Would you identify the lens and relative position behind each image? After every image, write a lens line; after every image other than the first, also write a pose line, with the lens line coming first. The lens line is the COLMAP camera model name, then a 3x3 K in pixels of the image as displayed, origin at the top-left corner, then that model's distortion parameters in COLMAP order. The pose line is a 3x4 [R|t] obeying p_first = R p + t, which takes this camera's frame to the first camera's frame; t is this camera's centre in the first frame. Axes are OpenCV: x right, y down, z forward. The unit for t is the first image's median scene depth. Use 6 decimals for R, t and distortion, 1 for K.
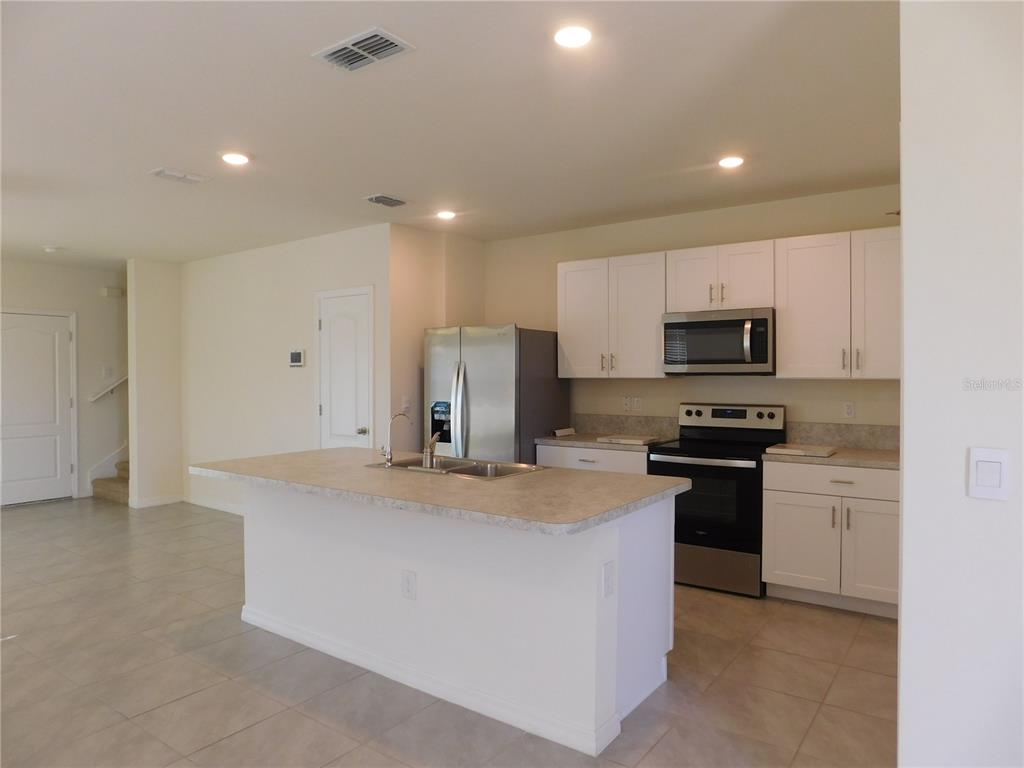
lens RADIAL K [[677.9, 0, 510.9], [0, 677.9, 381.1], [0, 0, 1]] dist [-0.039808, 0.004331]
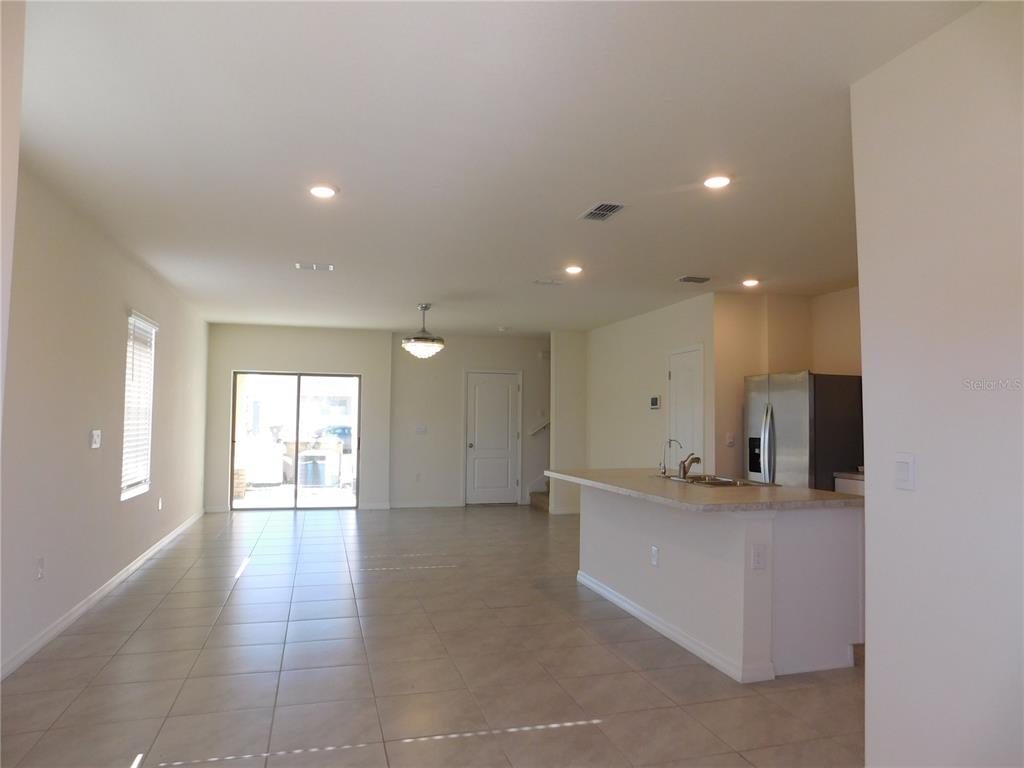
lens RADIAL K [[677.9, 0, 510.9], [0, 677.9, 381.1], [0, 0, 1]] dist [-0.039808, 0.004331]
pose [[0.791713, -0.024875, -0.610387, 0.288175], [-0.018992, 0.997685, -0.065292, 0.017175], [0.610599, 0.063285, 0.789408, -0.201289]]
